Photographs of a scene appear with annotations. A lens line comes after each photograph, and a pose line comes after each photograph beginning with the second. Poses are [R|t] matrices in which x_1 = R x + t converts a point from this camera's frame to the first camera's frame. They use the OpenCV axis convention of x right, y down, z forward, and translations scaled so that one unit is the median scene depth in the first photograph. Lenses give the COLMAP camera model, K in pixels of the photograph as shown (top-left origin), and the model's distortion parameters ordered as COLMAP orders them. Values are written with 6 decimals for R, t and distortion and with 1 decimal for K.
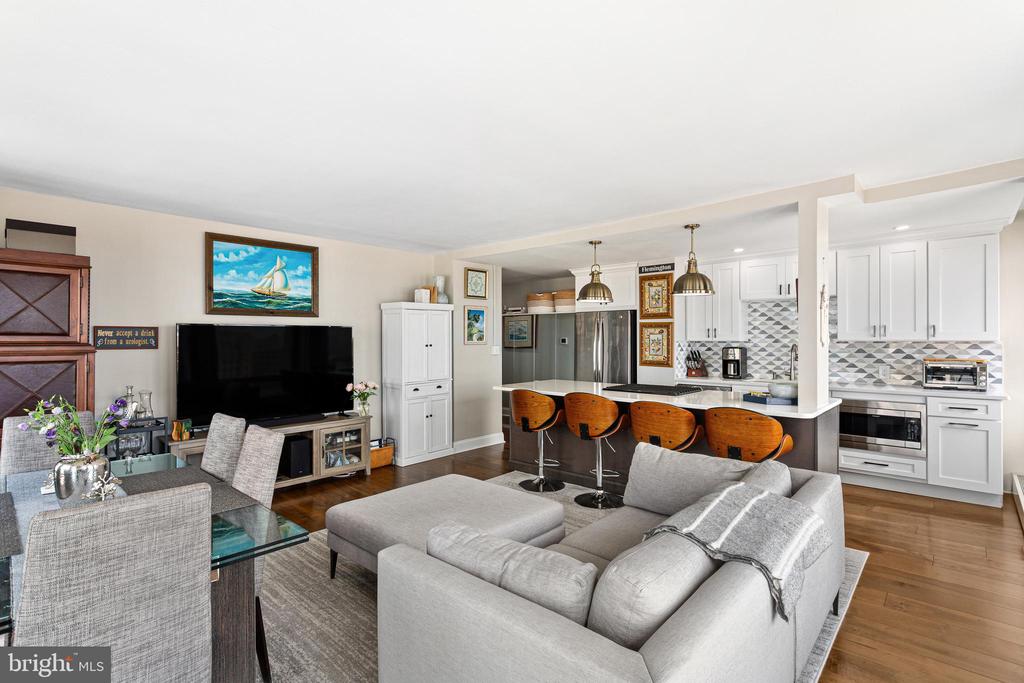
lens RADIAL K [[484.5, 0, 515.7], [0, 484.5, 340.5], [0, 0, 1]] dist [-0.002943, 0.005873]
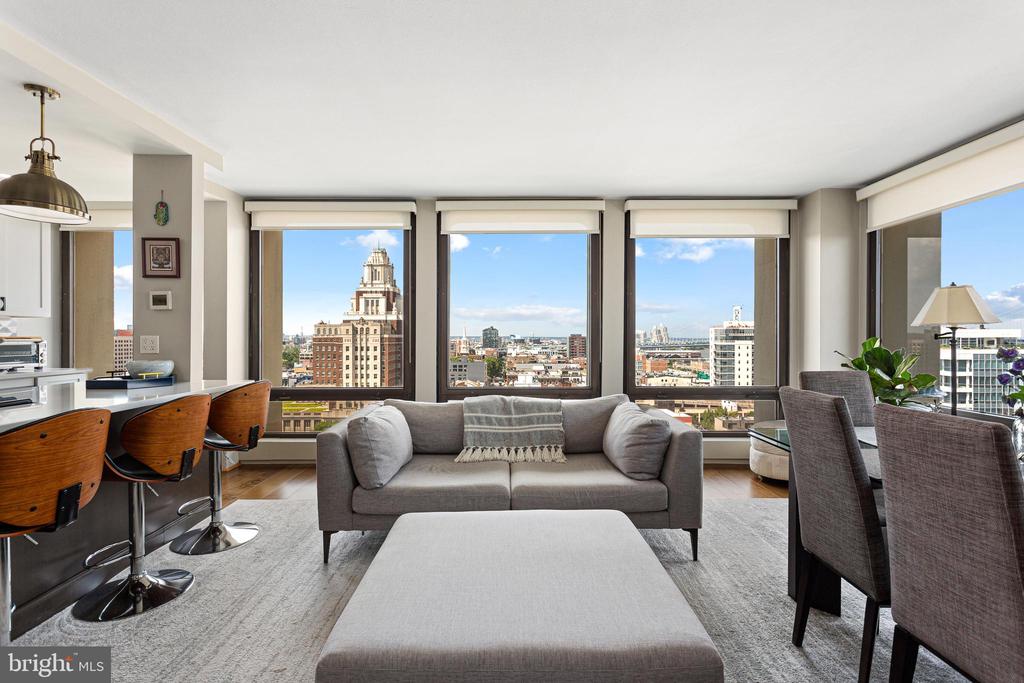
lens RADIAL K [[484.5, 0, 508.2], [0, 484.5, 340.3], [0, 0, 1]] dist [-0.002943, 0.005873]
pose [[-0.675817, -0.001193, 0.737069, -0.326195], [0.006208, 0.999954, 0.007311, 0.037713], [-0.737043, 0.009517, -0.675778, 0.795622]]
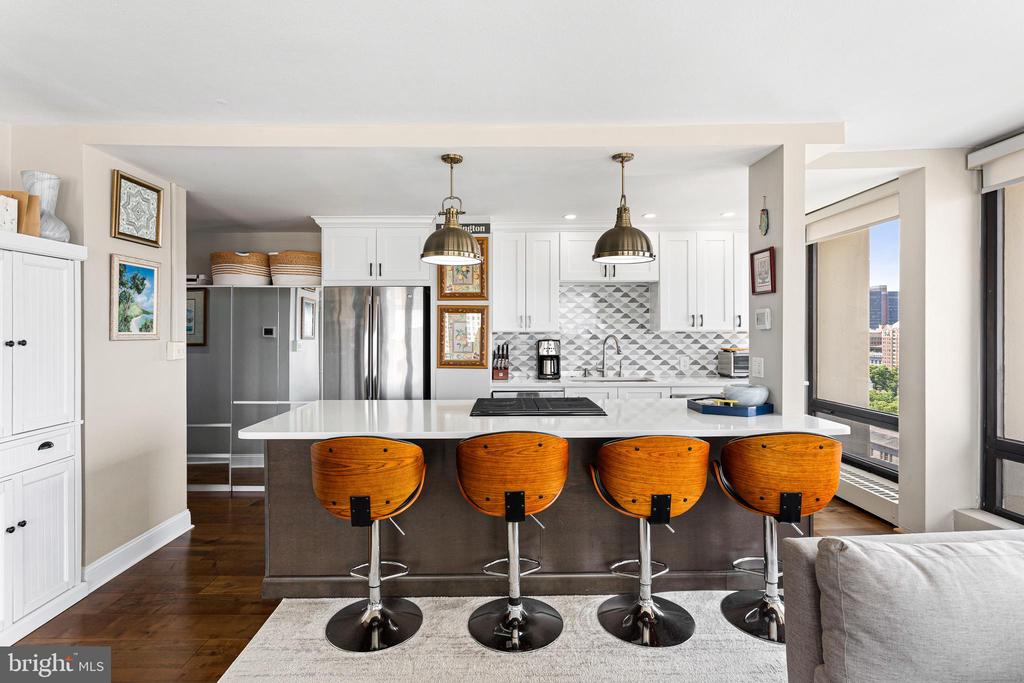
lens RADIAL K [[489.5, 0, 503.1], [0, 489.5, 332.2], [0, 0, 1]] dist [-0.017620, 0.007838]
pose [[0.735651, 0.000125, 0.677361, -0.170584], [0.004275, 0.999979, -0.004827, 0.005753], [-0.677347, 0.006447, 0.735635, 0.501143]]
